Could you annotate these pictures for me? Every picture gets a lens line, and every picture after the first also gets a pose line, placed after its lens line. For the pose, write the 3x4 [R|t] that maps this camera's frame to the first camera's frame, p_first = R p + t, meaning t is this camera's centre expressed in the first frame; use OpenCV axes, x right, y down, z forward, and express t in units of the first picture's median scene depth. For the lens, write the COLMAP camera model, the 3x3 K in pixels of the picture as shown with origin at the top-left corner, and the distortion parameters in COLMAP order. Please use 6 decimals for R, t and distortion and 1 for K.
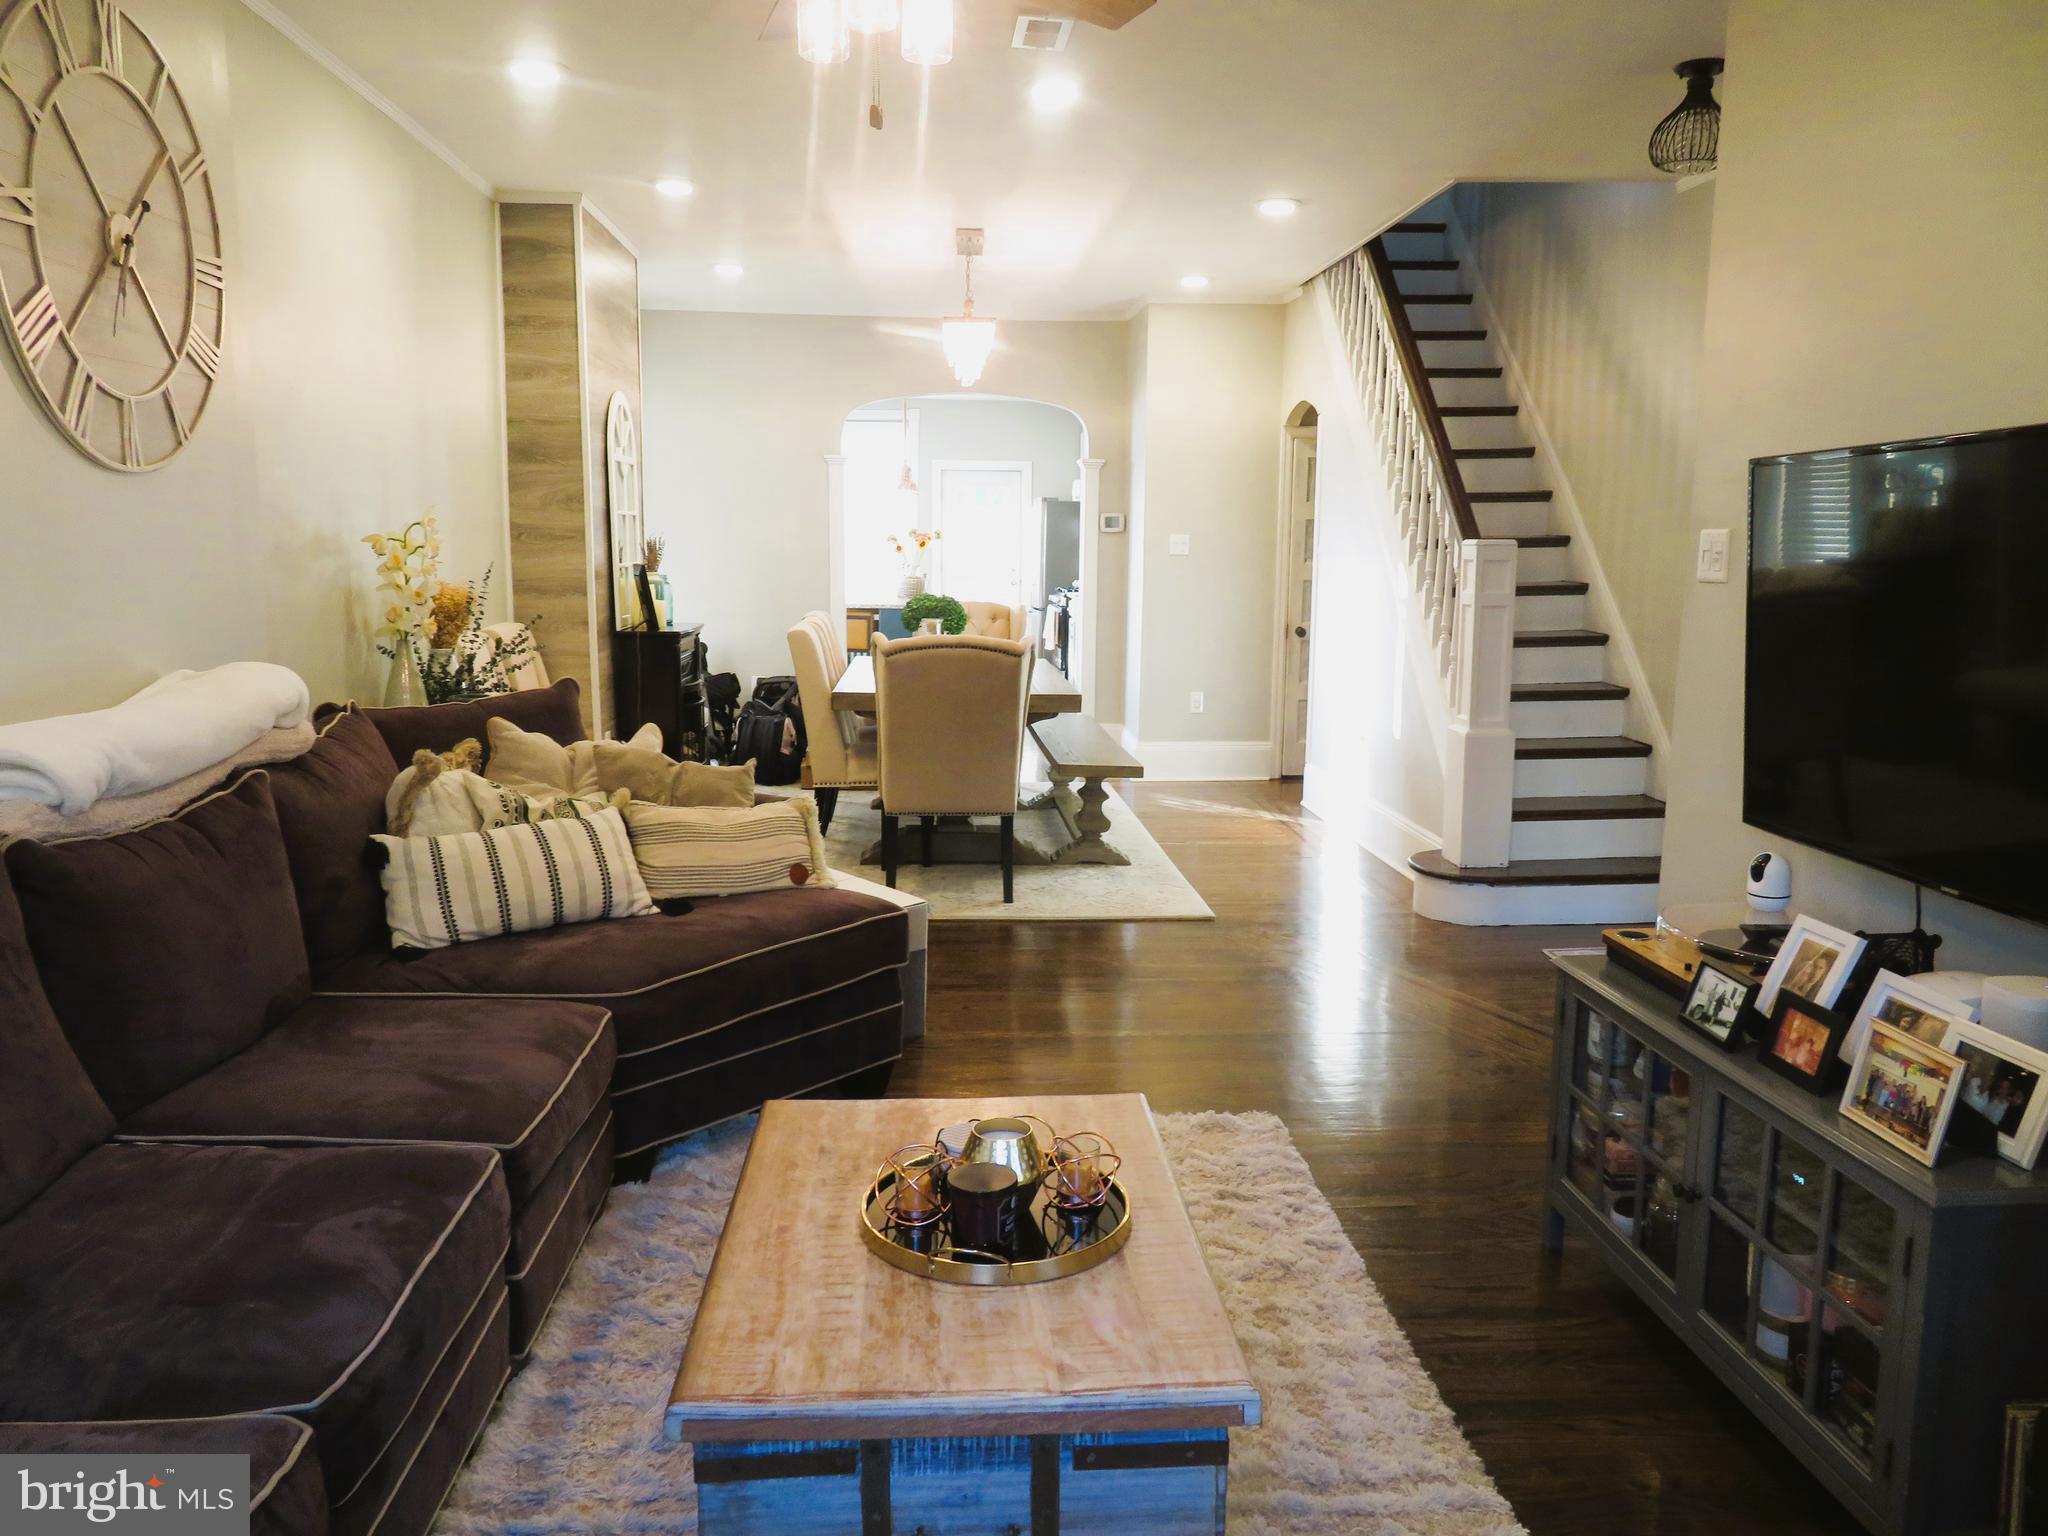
lens RADIAL K [[1464.9, 0, 1021.8], [0, 1464.9, 767.1], [0, 0, 1]] dist [-0.016383, 0.001494]
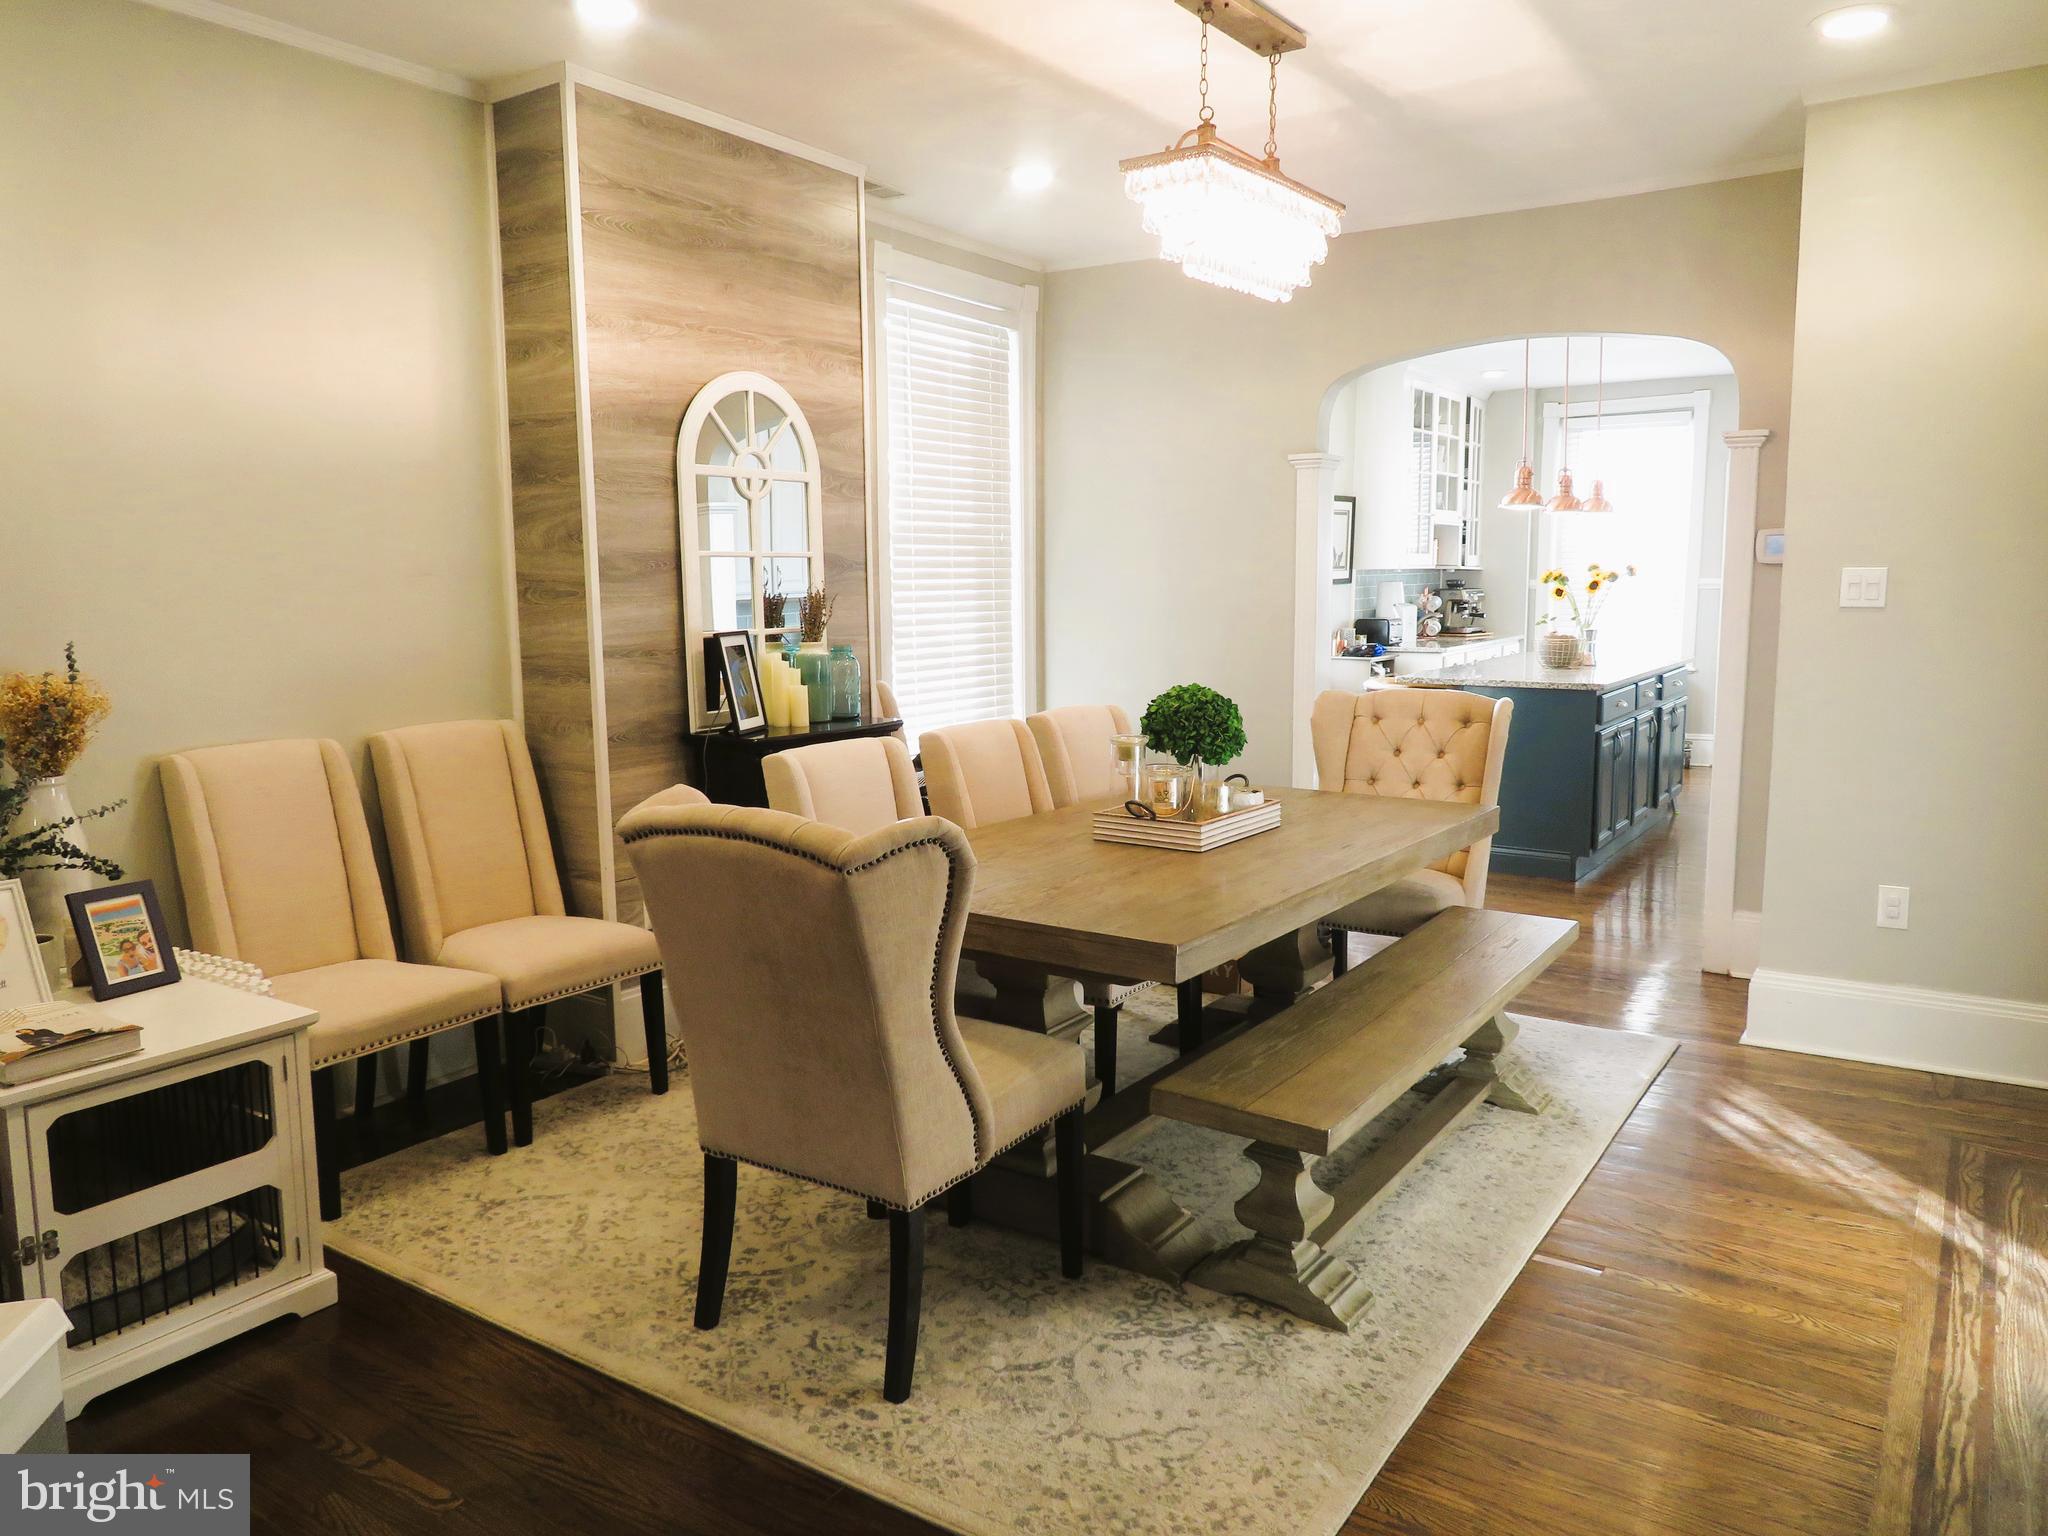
lens RADIAL K [[1464.9, 0, 1010.7], [0, 1464.9, 783.4], [0, 0, 1]] dist [-0.016383, 0.001494]
pose [[0.782601, 0.071259, -0.618432, 0.265717], [-0.079420, 0.996738, 0.014346, -0.097991], [0.617436, 0.037889, 0.785708, 0.613229]]
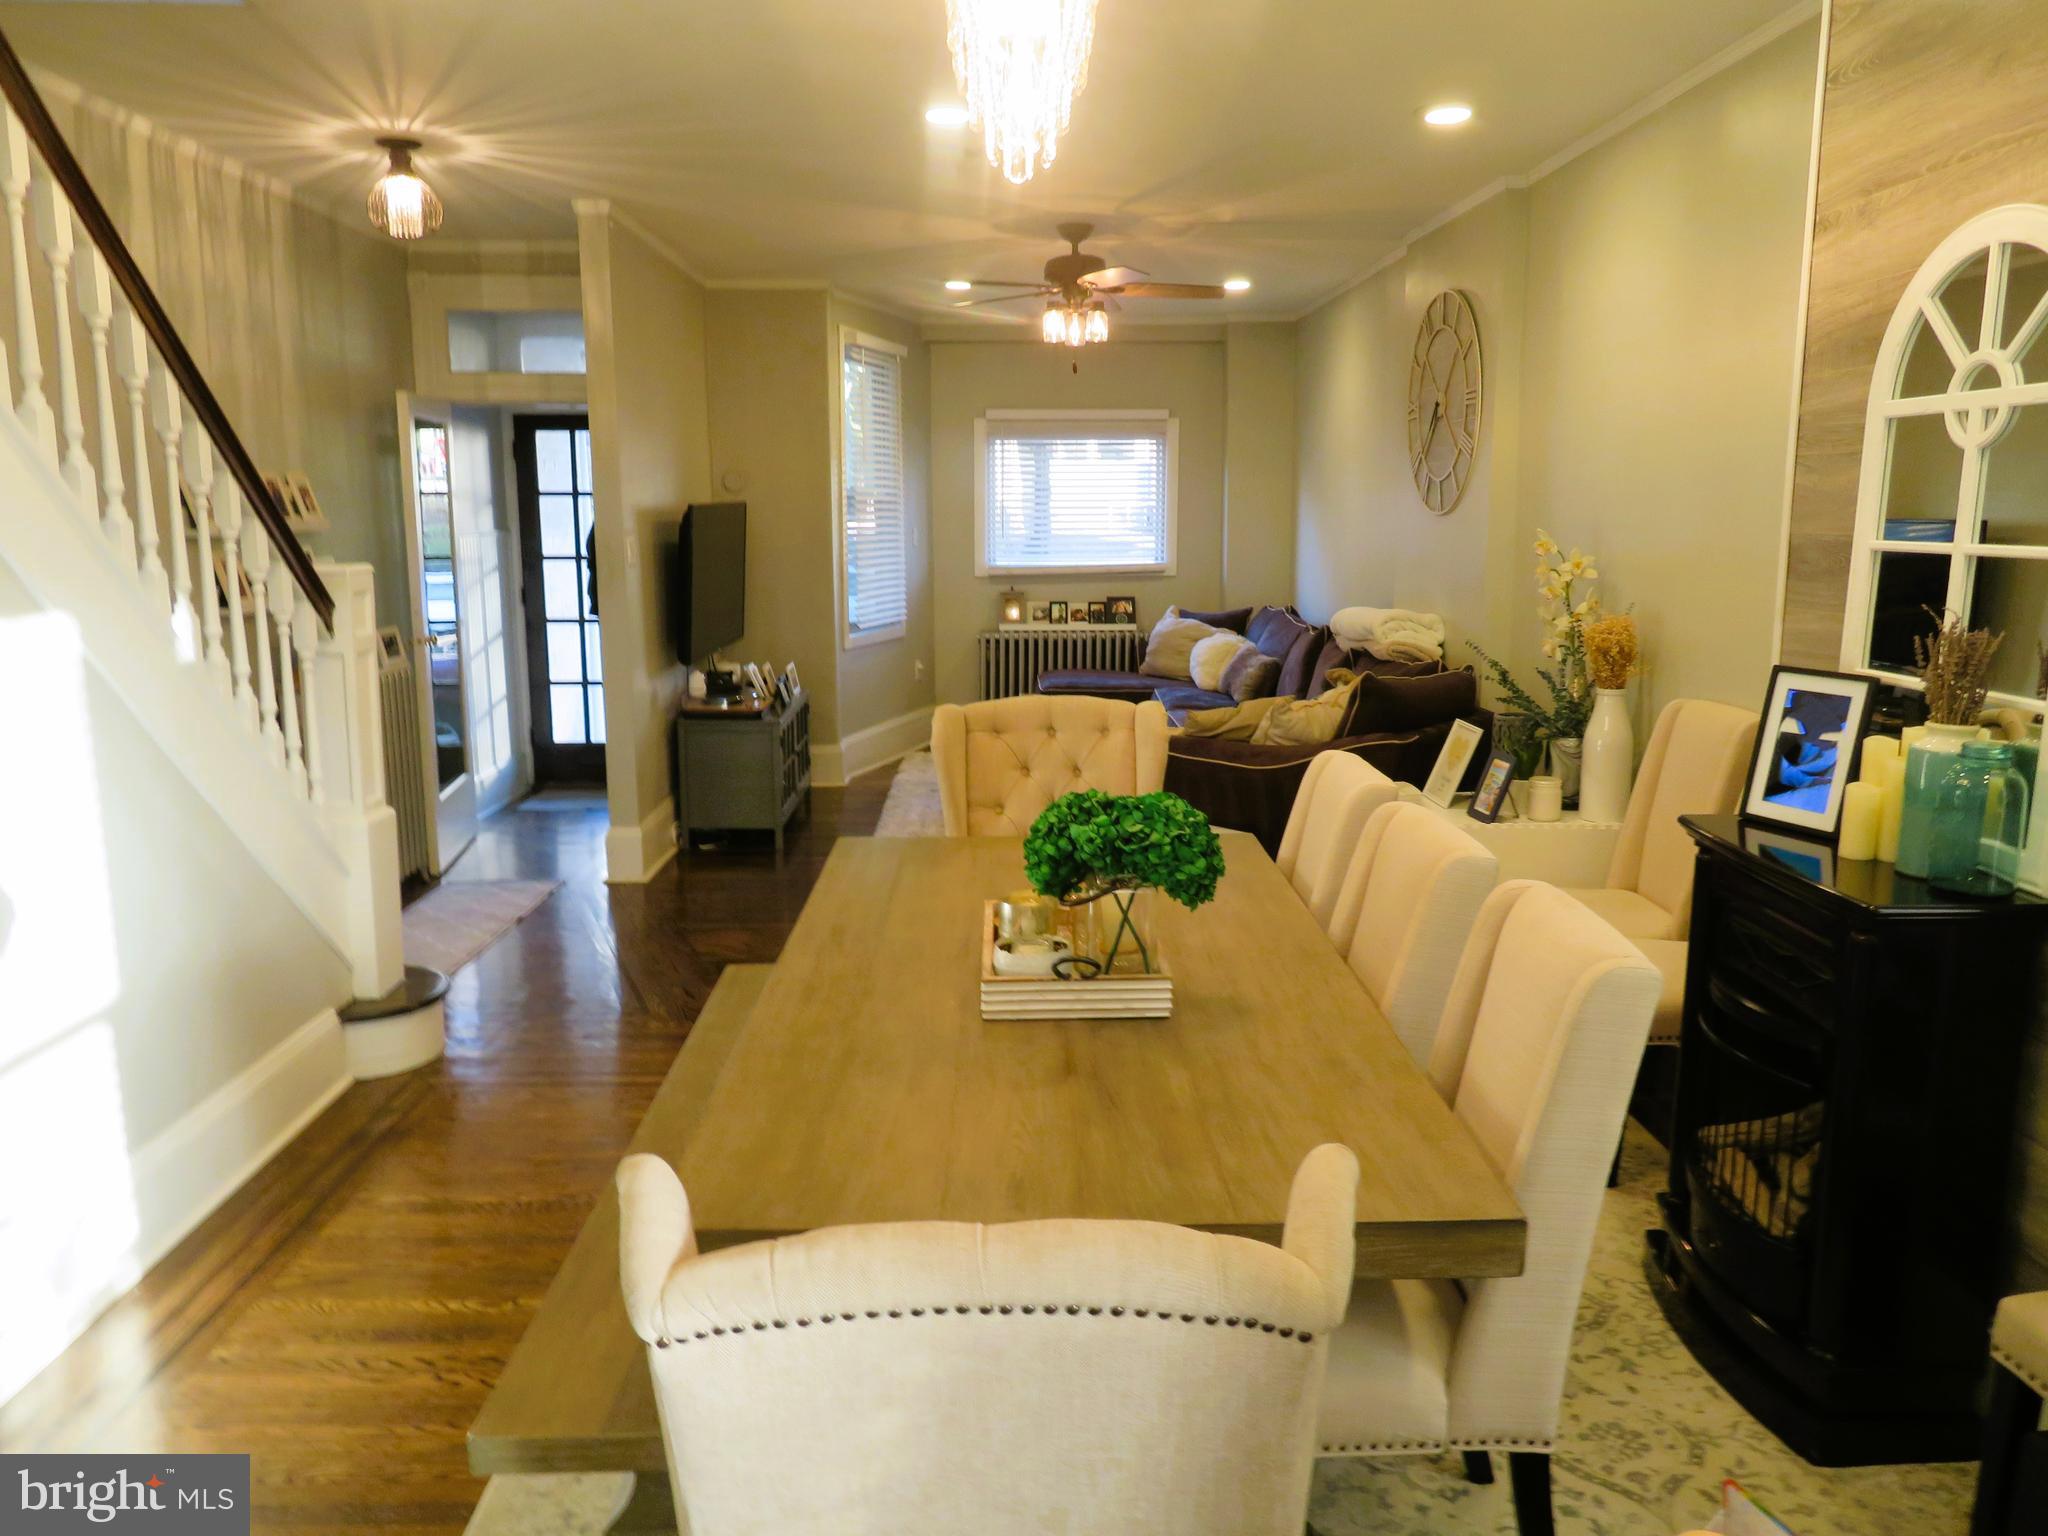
lens RADIAL K [[1464.9, 0, 1026.7], [0, 1464.9, 768.6], [0, 0, 1]] dist [-0.016383, 0.001494]
pose [[-0.998489, -0.013137, 0.053351, -0.057988], [0.005213, 0.943965, 0.330005, -0.265444], [-0.054697, 0.329785, -0.942470, 1.501712]]
